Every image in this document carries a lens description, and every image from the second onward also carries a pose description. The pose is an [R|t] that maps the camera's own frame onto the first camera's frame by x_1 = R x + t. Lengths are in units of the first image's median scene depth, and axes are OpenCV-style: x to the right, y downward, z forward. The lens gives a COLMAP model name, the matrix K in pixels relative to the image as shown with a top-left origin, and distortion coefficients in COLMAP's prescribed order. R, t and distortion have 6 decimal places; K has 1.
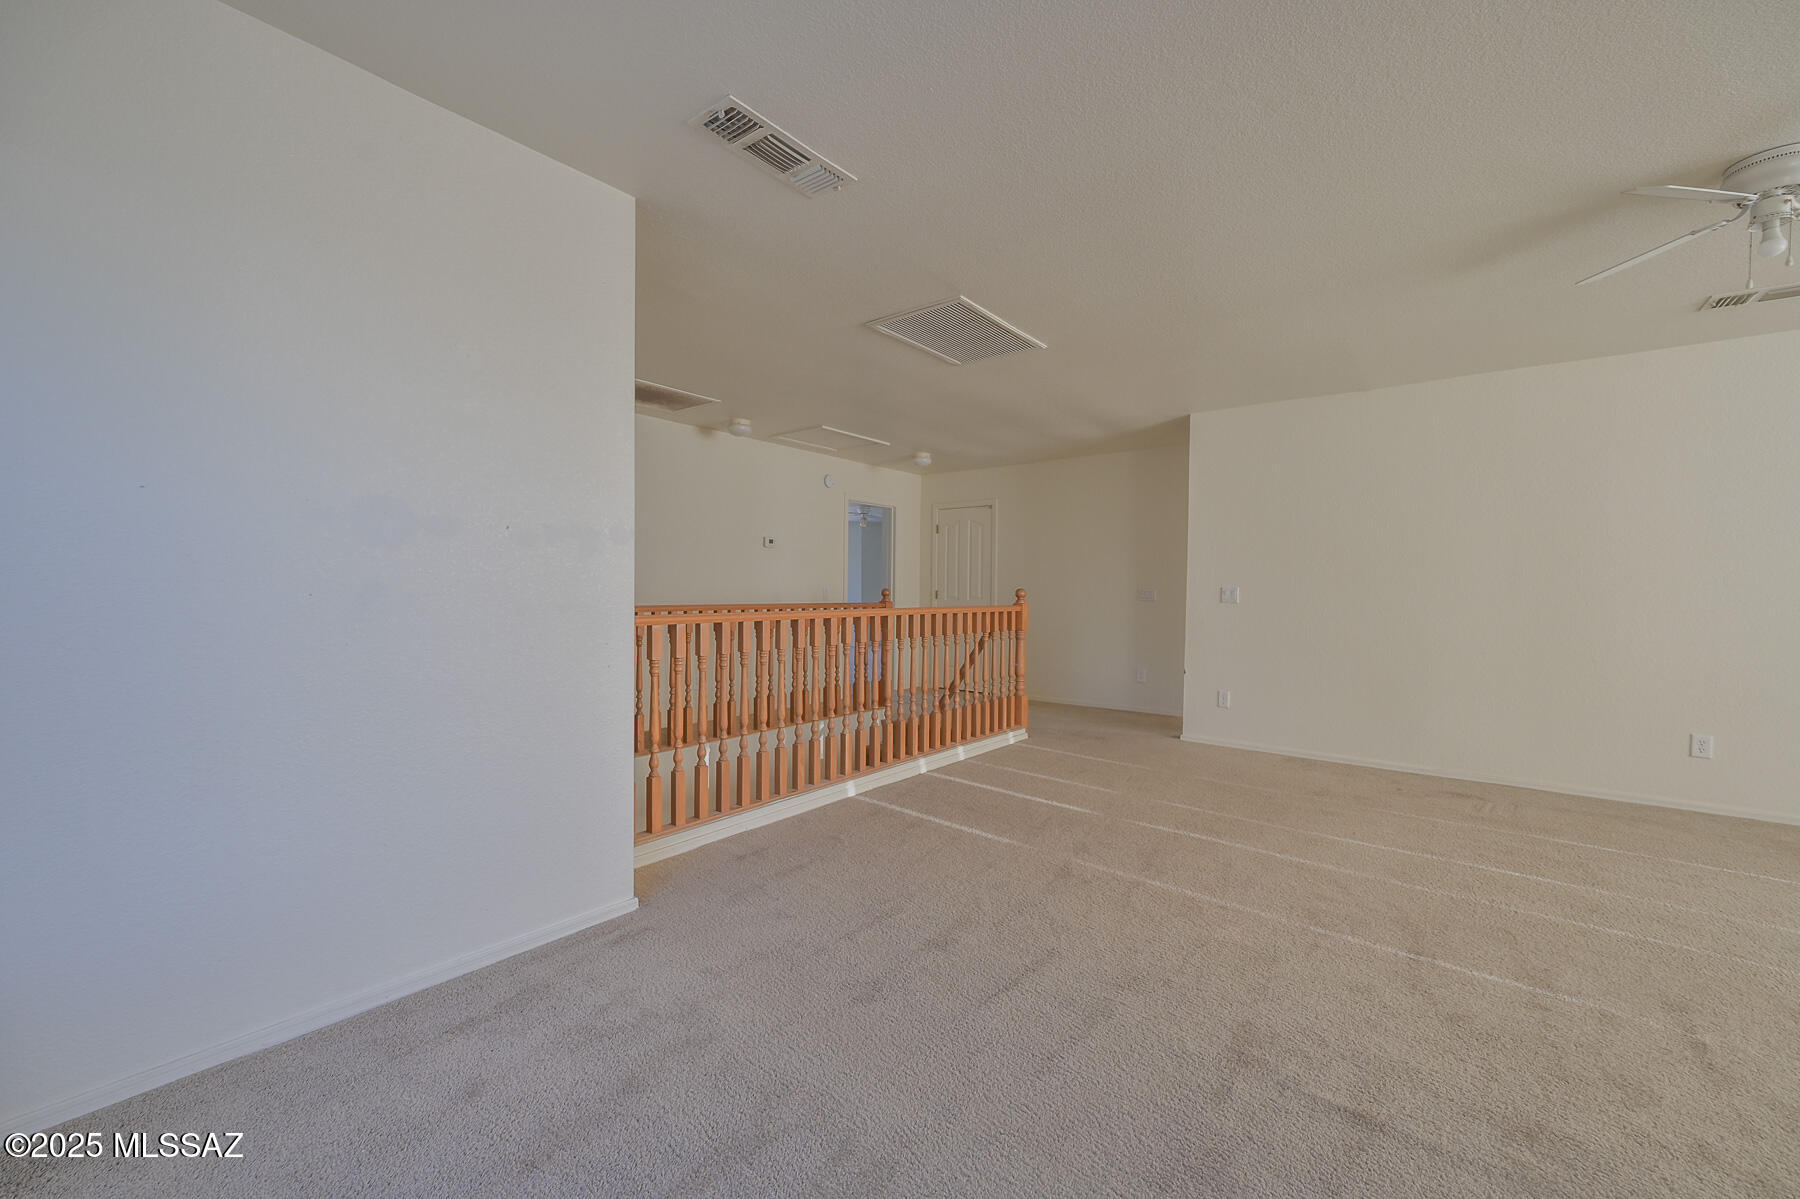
lens RADIAL K [[706.5, 0, 900.0], [0, 706.5, 599.5], [0, 0, 1]] dist [0.002097, 0.000521]
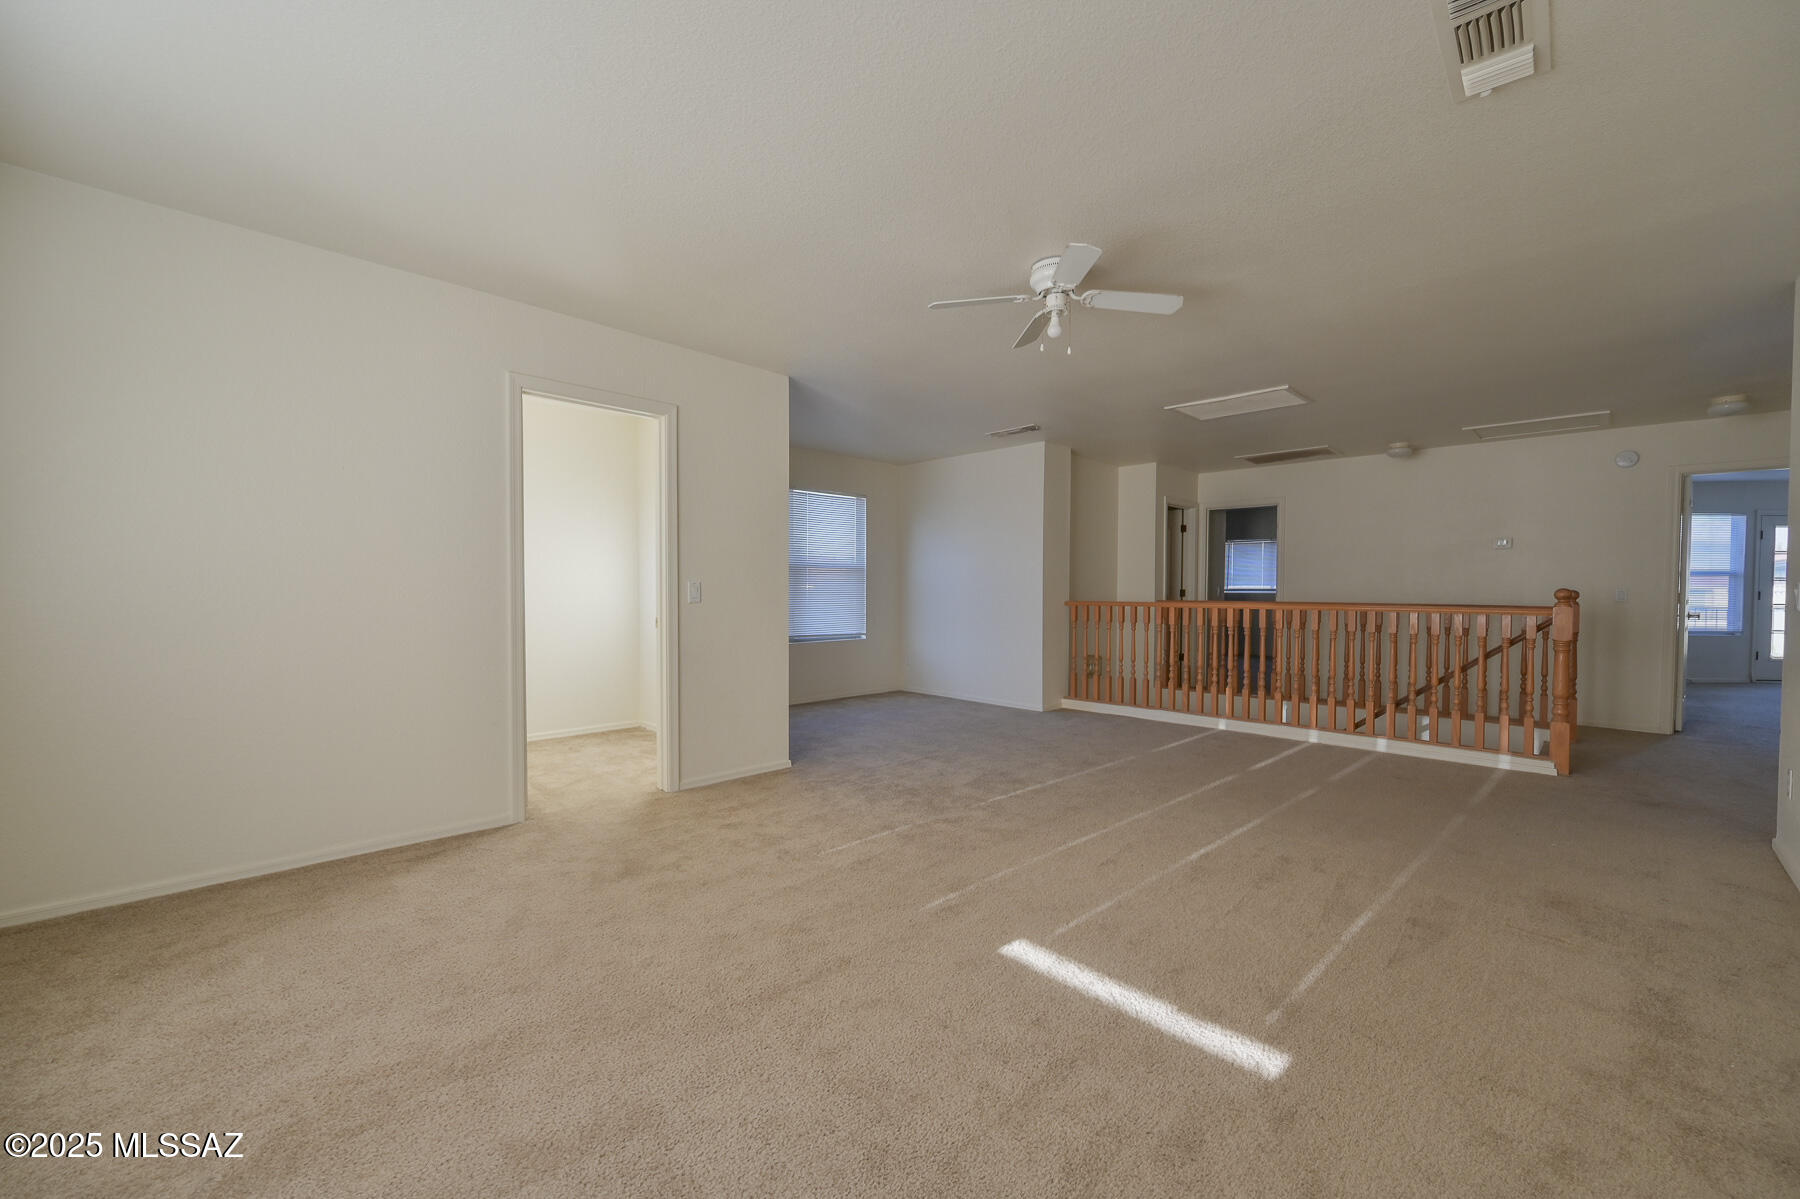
lens RADIAL K [[706.5, 0, 900.0], [0, 706.5, 599.5], [0, 0, 1]] dist [0.002097, 0.000521]
pose [[-0.139787, 0.009715, -0.990134, 1.232318], [-0.030536, 0.999434, 0.014117, 0.001841], [0.989711, 0.032208, -0.139412, 0.480642]]
